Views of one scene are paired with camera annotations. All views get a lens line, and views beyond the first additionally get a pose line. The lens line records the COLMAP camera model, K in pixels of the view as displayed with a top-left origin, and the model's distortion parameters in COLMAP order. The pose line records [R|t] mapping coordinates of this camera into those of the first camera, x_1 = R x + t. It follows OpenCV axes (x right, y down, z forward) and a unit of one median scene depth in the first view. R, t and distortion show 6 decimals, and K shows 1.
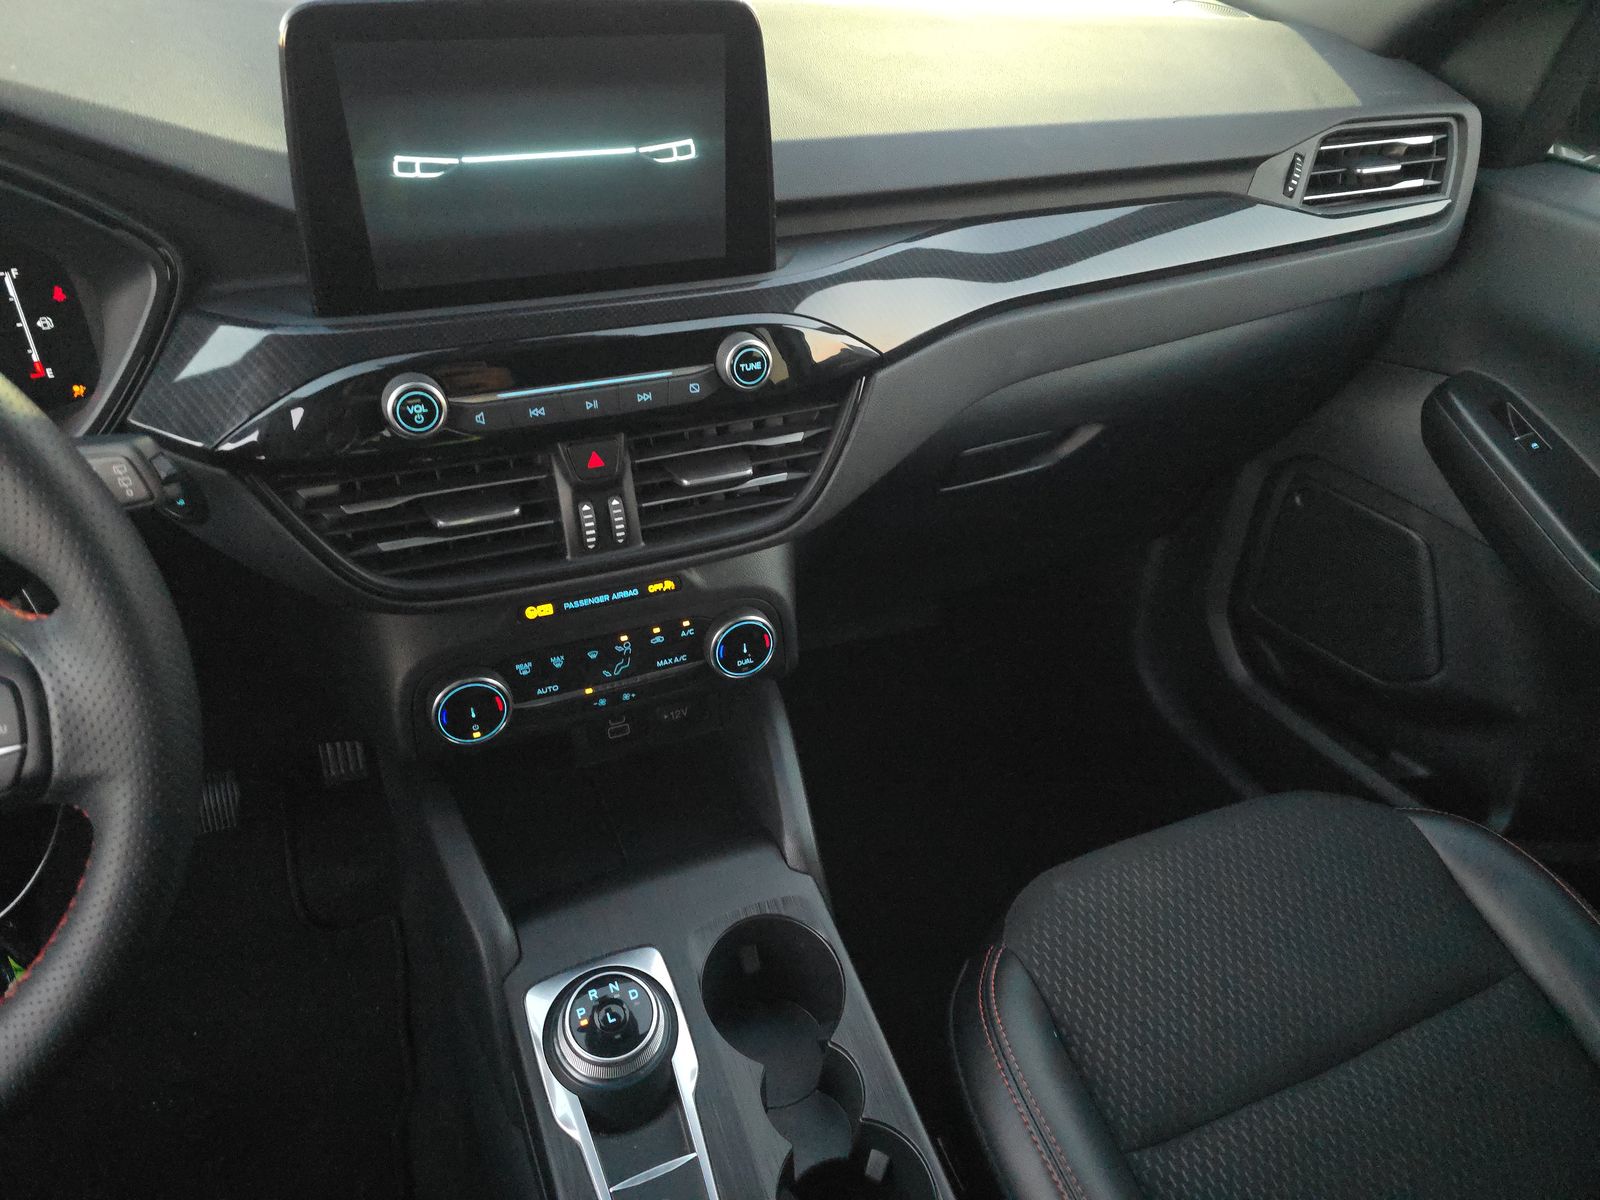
lens RADIAL K [[1103.5, 0, 798.9], [0, 1103.5, 599.7], [0, 0, 1]] dist [0.069289, -0.081773]
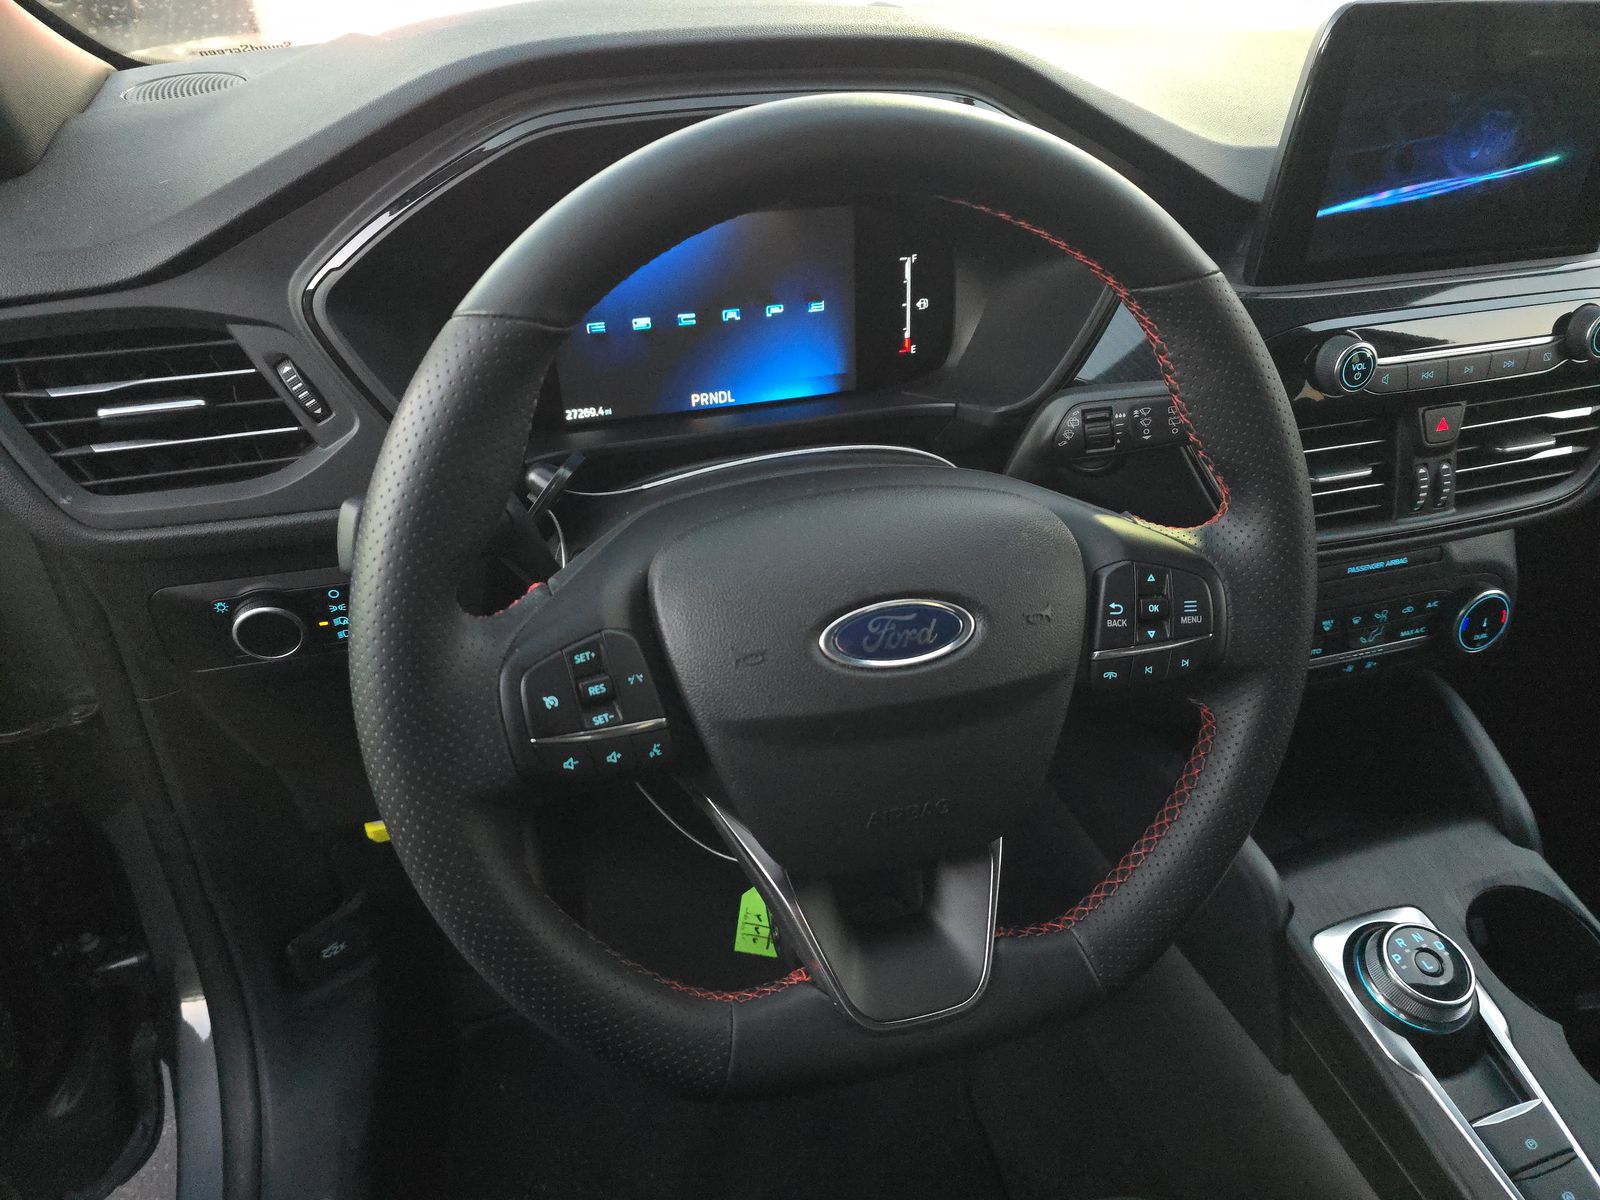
lens RADIAL K [[1103.5, 0, 798.9], [0, 1103.5, 599.7], [0, 0, 1]] dist [0.069289, -0.081773]
pose [[0.991370, 0.028612, -0.127933, -0.586747], [-0.033990, 0.998619, -0.040050, 0.092776], [0.126610, 0.044053, 0.990974, -0.107870]]
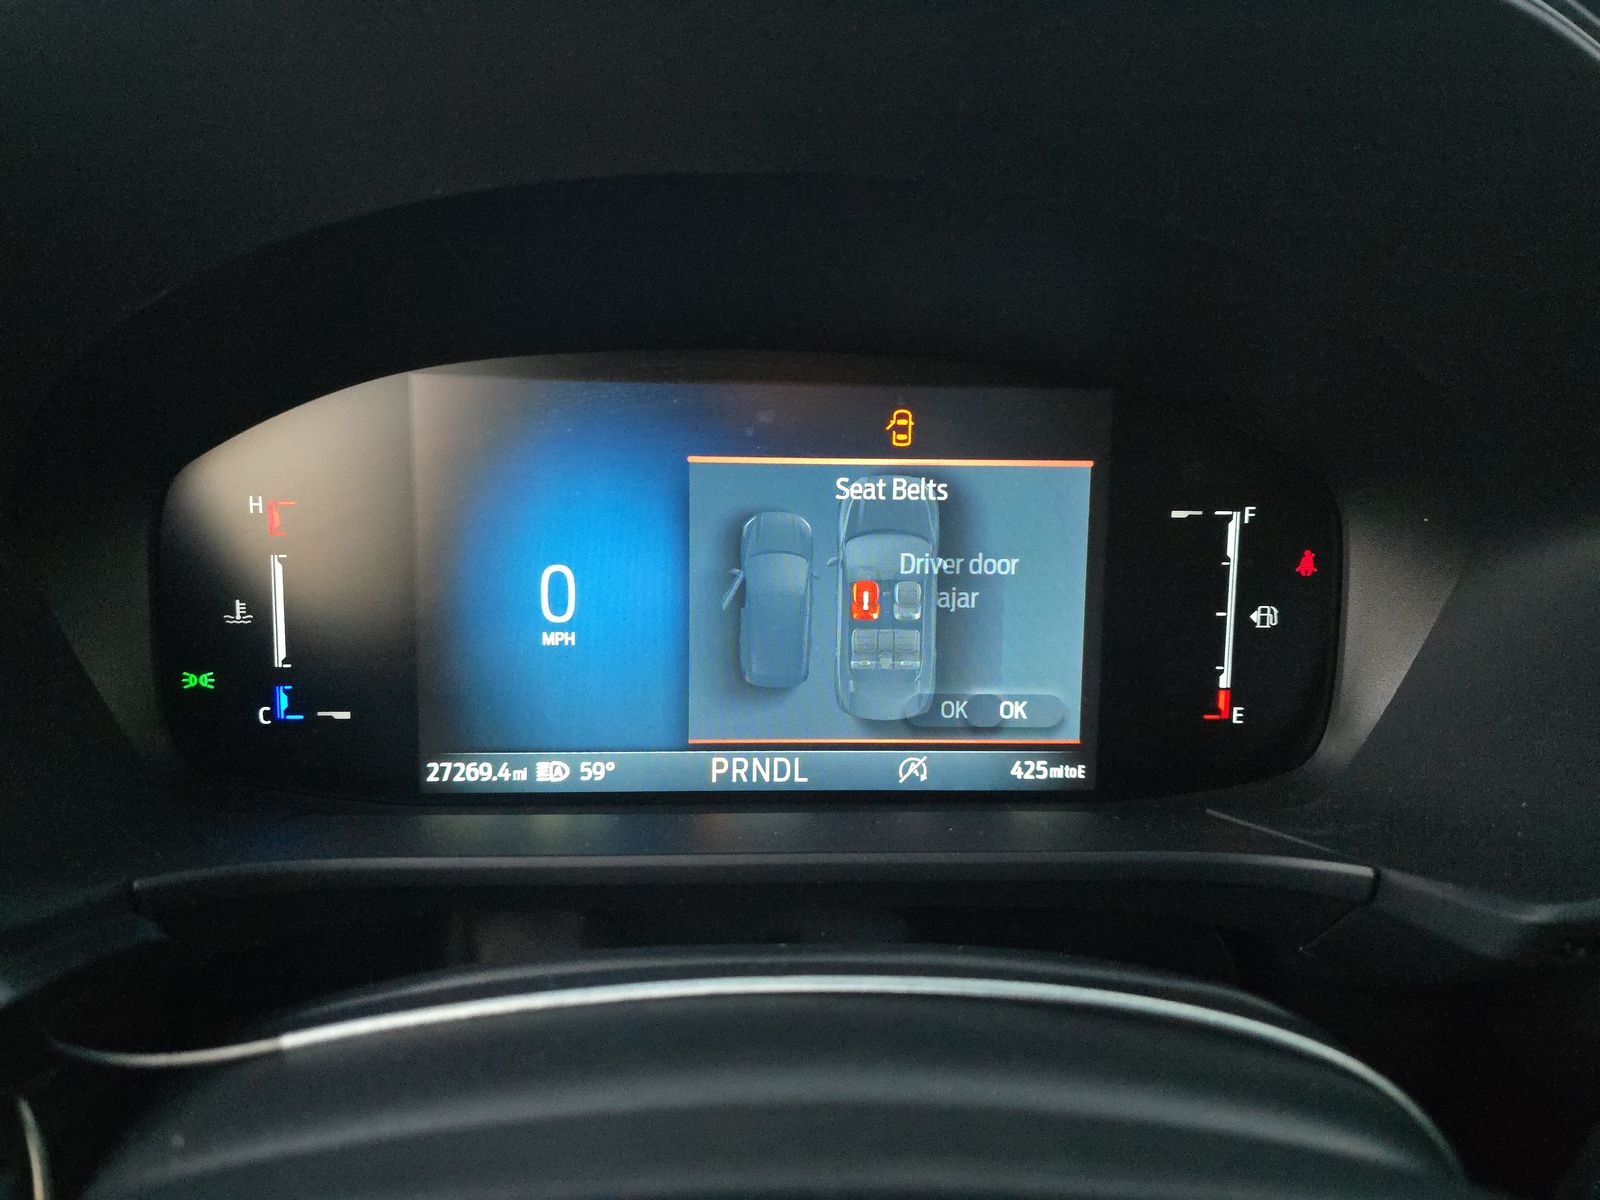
lens RADIAL K [[1103.5, 0, 798.9], [0, 1103.5, 599.7], [0, 0, 1]] dist [0.069289, -0.081773]
pose [[0.922561, 0.058837, -0.381340, -0.614941], [-0.195053, 0.923843, -0.329344, -0.044210], [0.332921, 0.378222, 0.863778, 0.450391]]
